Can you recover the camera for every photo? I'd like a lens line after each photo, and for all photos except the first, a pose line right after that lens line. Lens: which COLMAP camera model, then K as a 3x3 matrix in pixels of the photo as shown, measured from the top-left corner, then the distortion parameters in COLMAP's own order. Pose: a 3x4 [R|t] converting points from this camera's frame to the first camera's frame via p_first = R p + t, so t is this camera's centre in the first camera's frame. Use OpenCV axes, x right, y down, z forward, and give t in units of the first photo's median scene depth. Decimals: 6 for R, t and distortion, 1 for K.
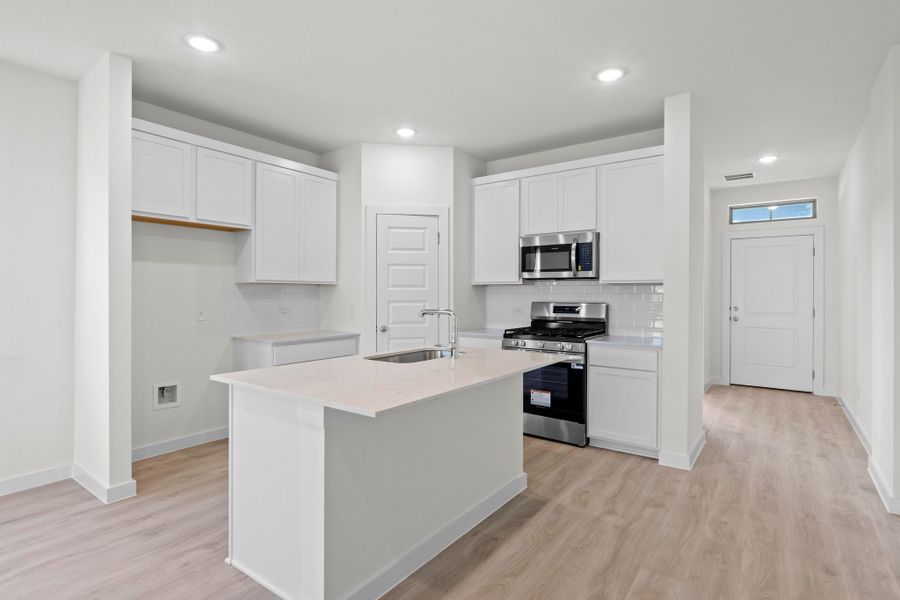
lens RADIAL K [[455.4, 0, 453.3], [0, 455.4, 290.0], [0, 0, 1]] dist [-0.006941, 0.000838]
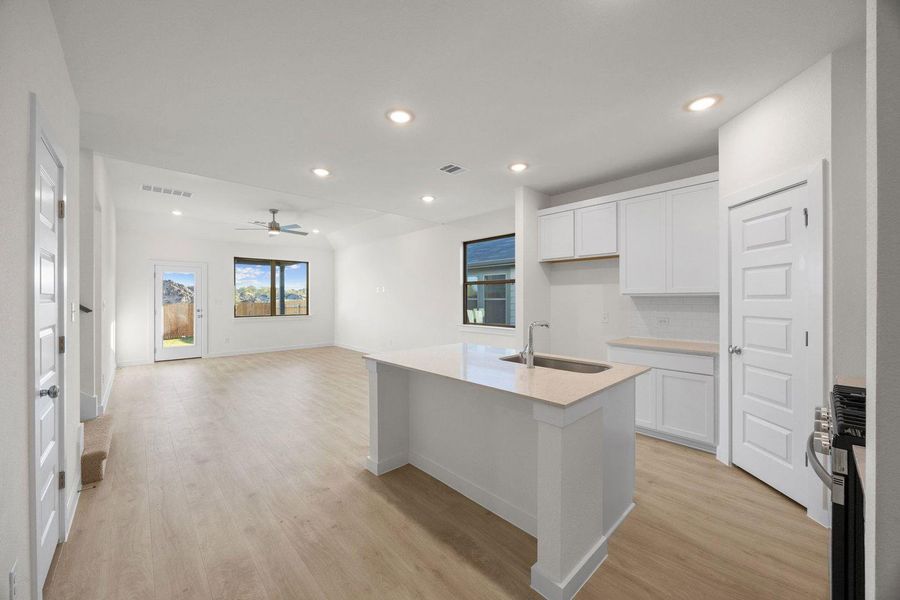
lens RADIAL K [[347.2, 0, 440.2], [0, 347.2, 299.9], [0, 0, 1]] dist [0.002173, 0.001463]
pose [[-0.208099, 0.000921, -0.978107, 0.589197], [0.006741, 0.999977, -0.000492, -0.007220], [0.978085, -0.006696, -0.208100, 0.667800]]
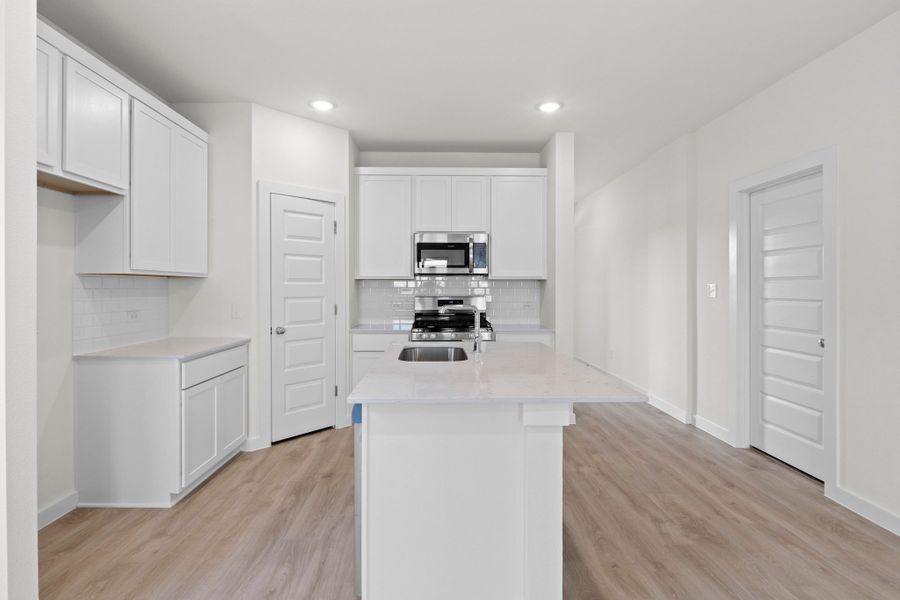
lens RADIAL K [[455.4, 0, 441.8], [0, 455.4, 289.7], [0, 0, 1]] dist [-0.006941, 0.000838]
pose [[0.793325, -0.004908, 0.608779, -0.459457], [-0.004281, 0.999898, 0.013639, -0.003012], [-0.608783, -0.013426, 0.793223, 0.162528]]
